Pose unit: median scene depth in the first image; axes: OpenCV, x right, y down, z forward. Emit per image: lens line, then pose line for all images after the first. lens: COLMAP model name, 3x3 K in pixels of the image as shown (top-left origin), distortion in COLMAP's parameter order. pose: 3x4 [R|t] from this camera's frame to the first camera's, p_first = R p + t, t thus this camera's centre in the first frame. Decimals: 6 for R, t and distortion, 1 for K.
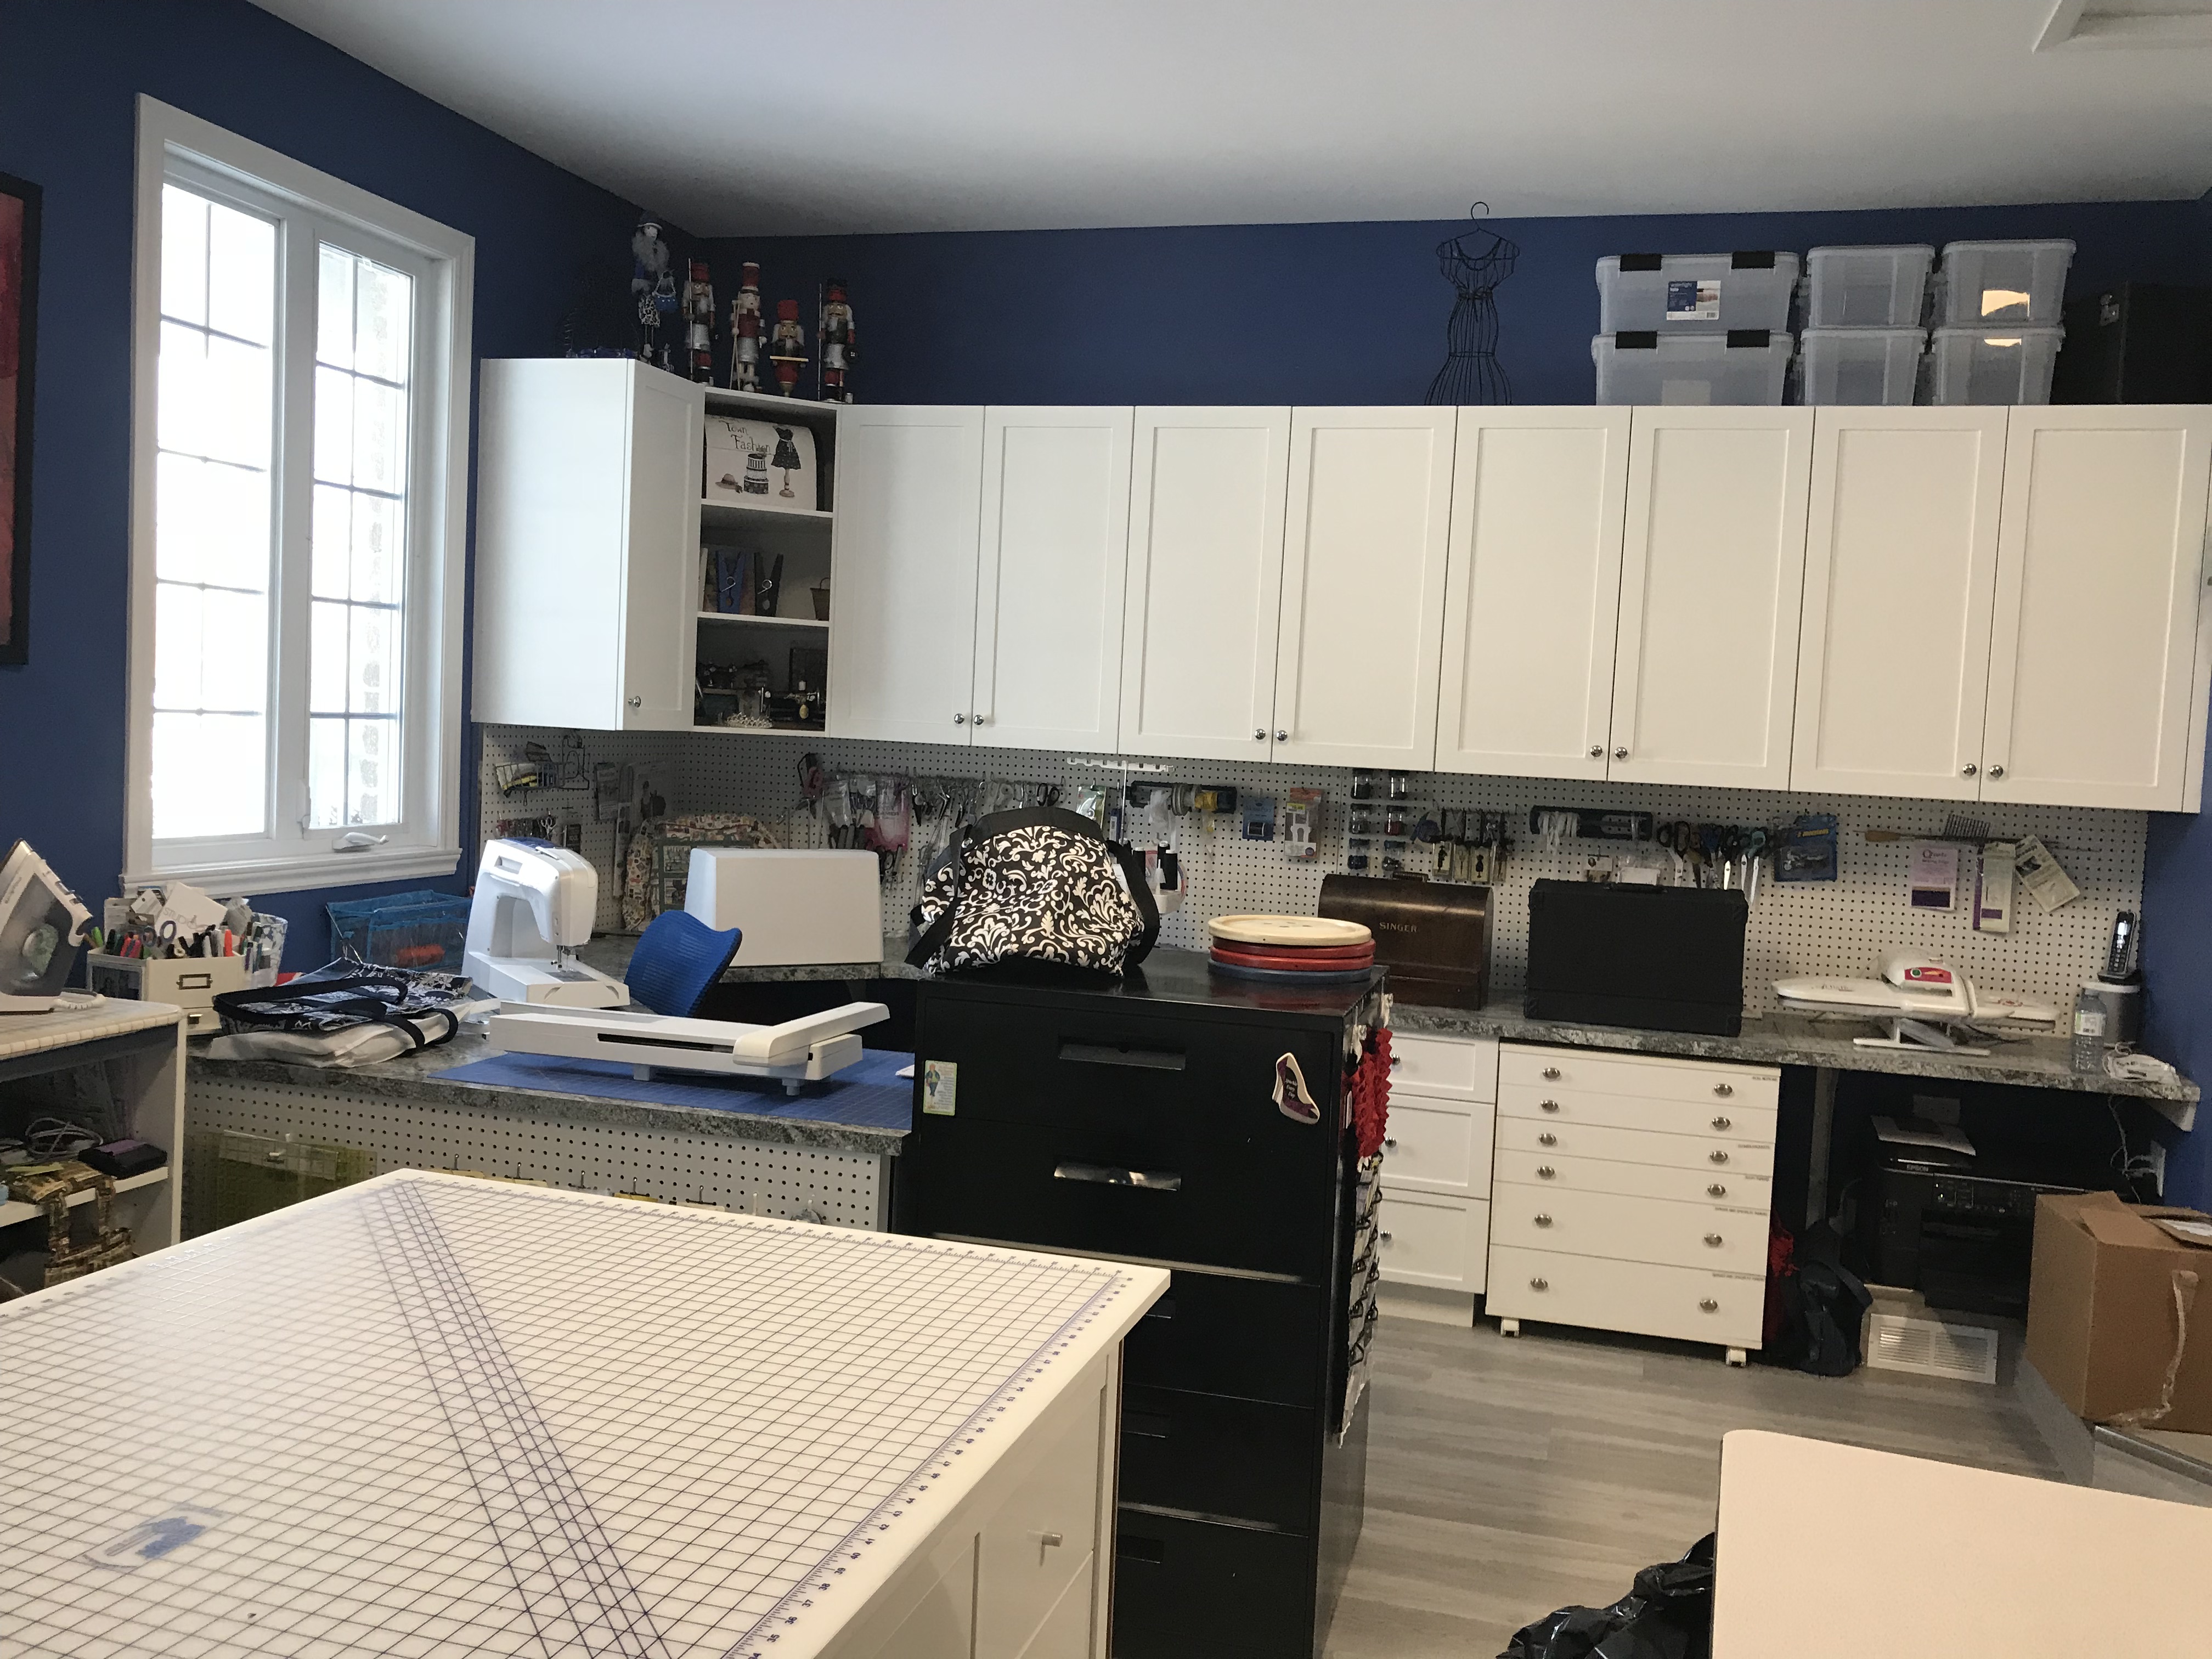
lens RADIAL K [[1807.0, 0, 1117.5], [0, 1807.0, 833.2], [0, 0, 1]] dist [0.023354, -0.020514]
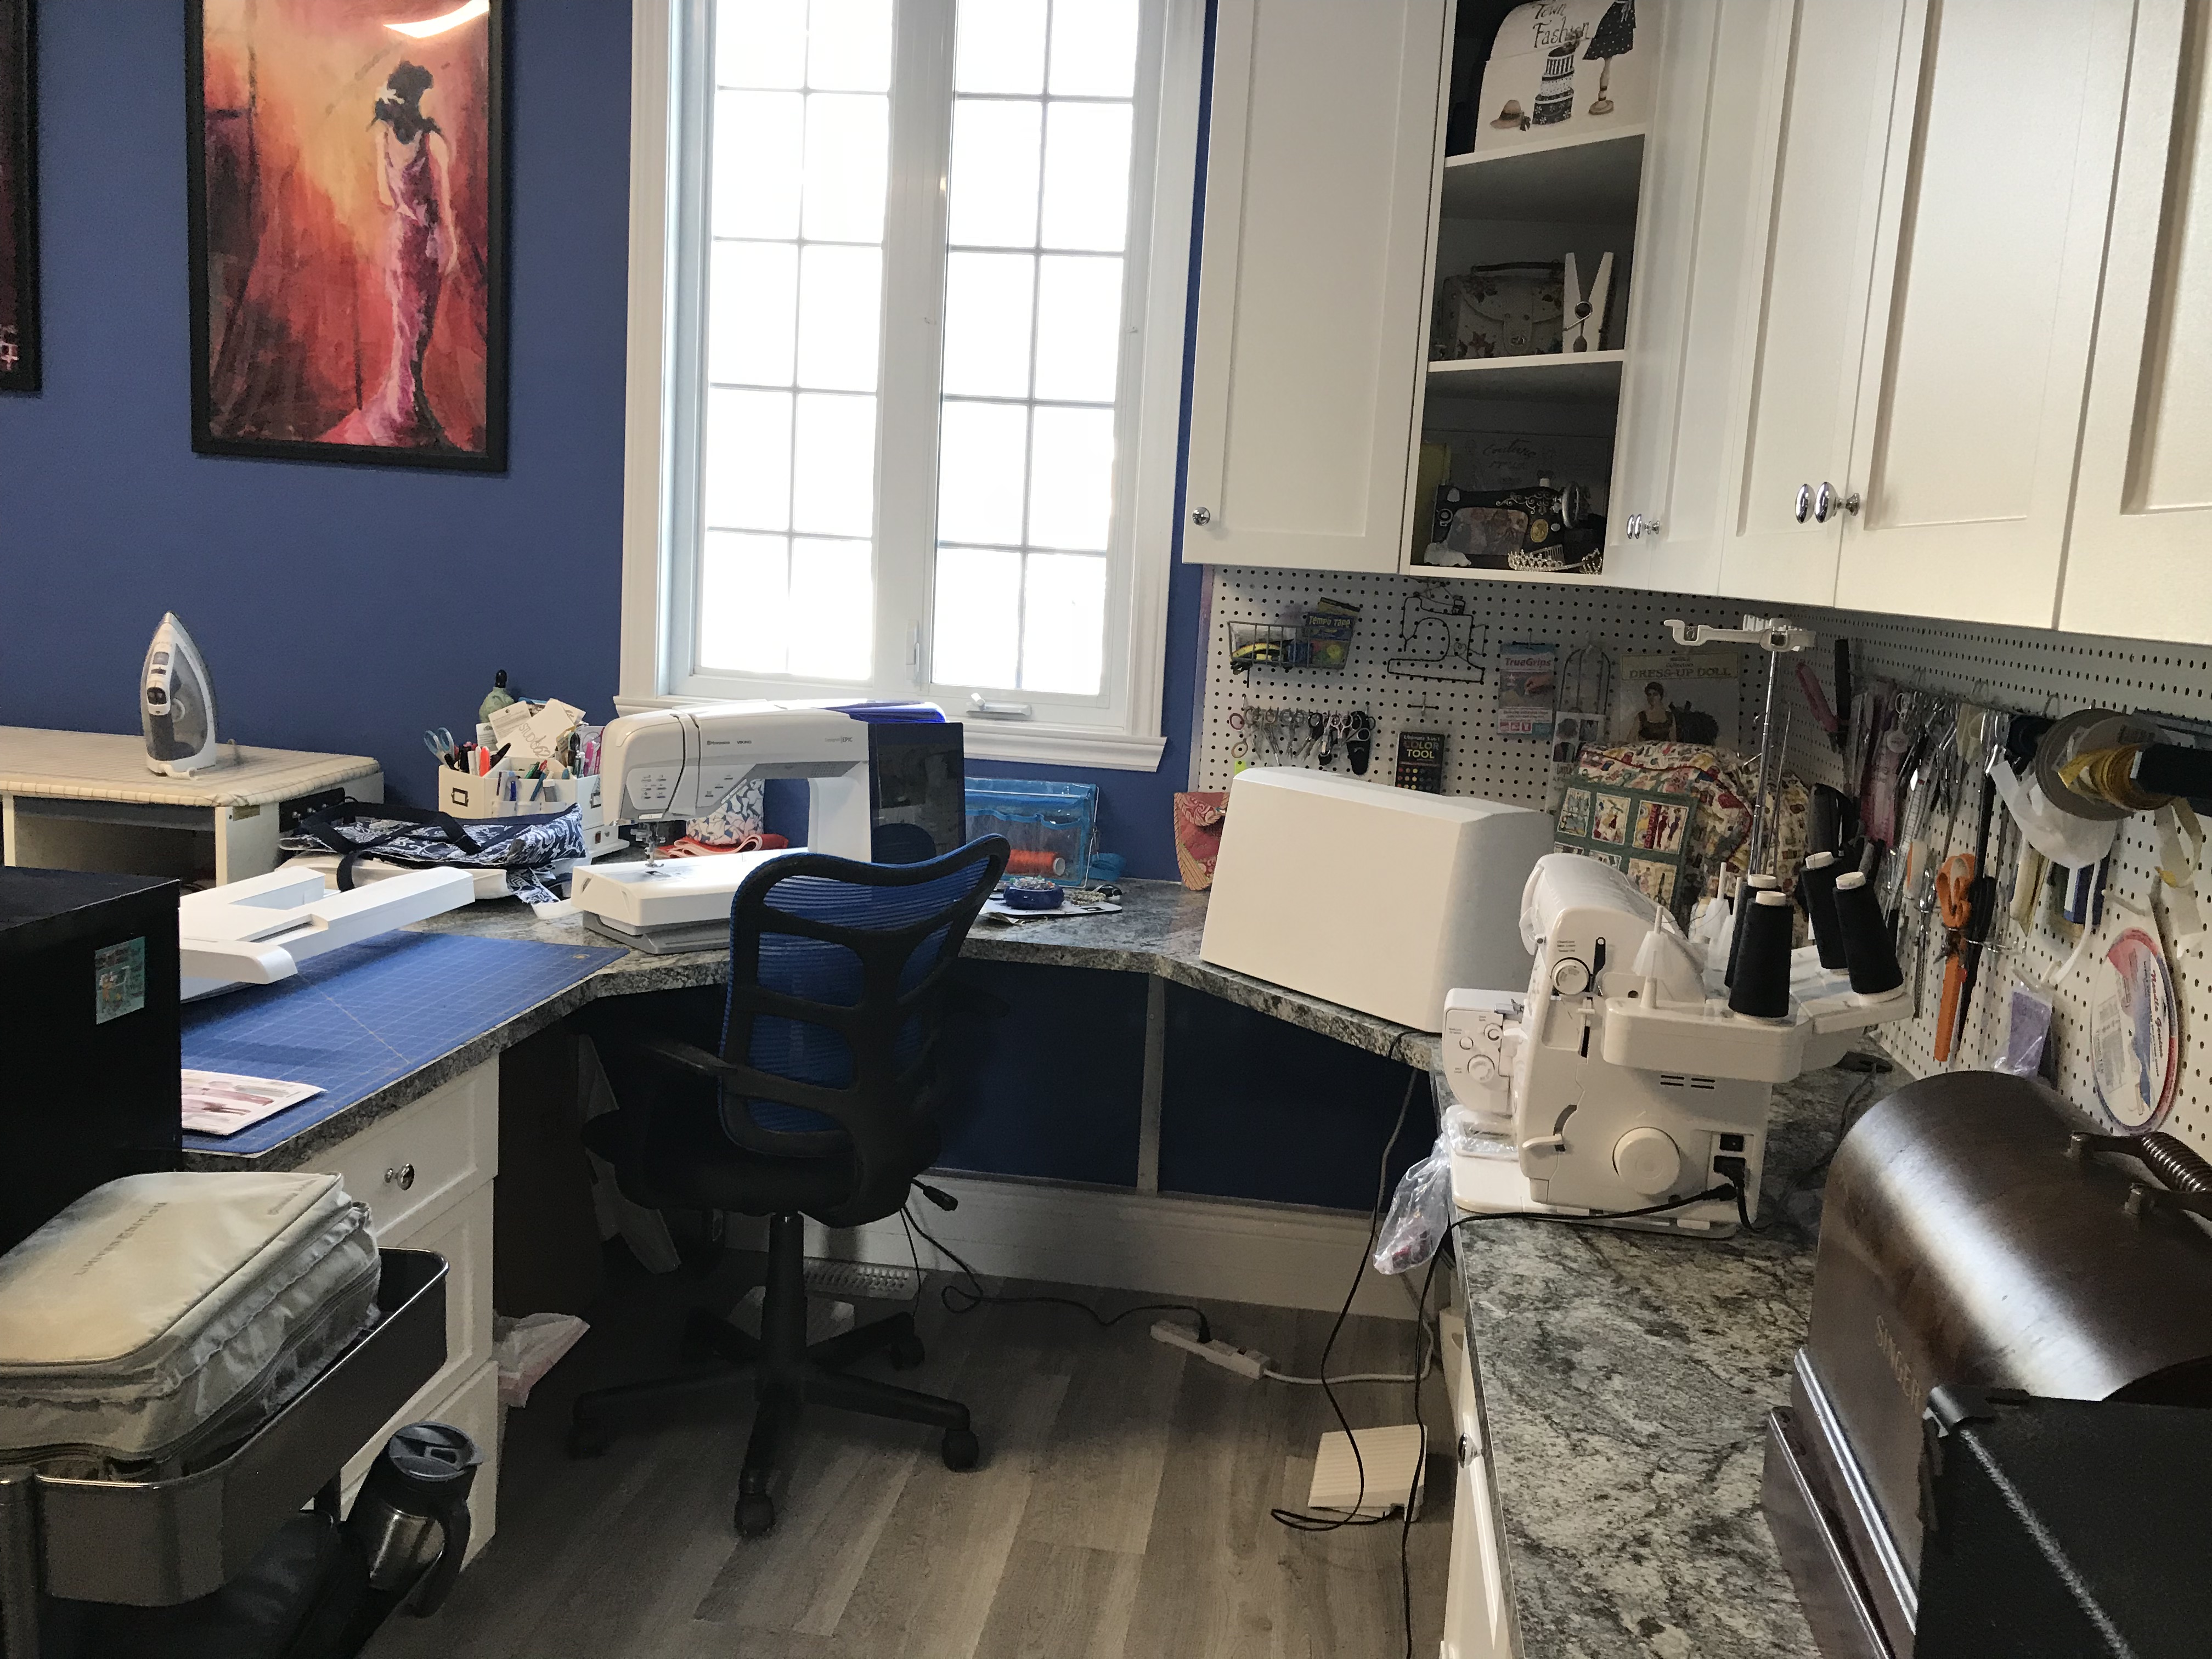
lens RADIAL K [[1807.0, 0, 1126.8], [0, 1807.0, 814.0], [0, 0, 1]] dist [0.023354, -0.020514]
pose [[0.161495, 0.101261, -0.981665, 0.574366], [-0.112994, 0.990078, 0.083540, -0.032821], [0.980384, 0.097430, 0.171334, 1.447171]]
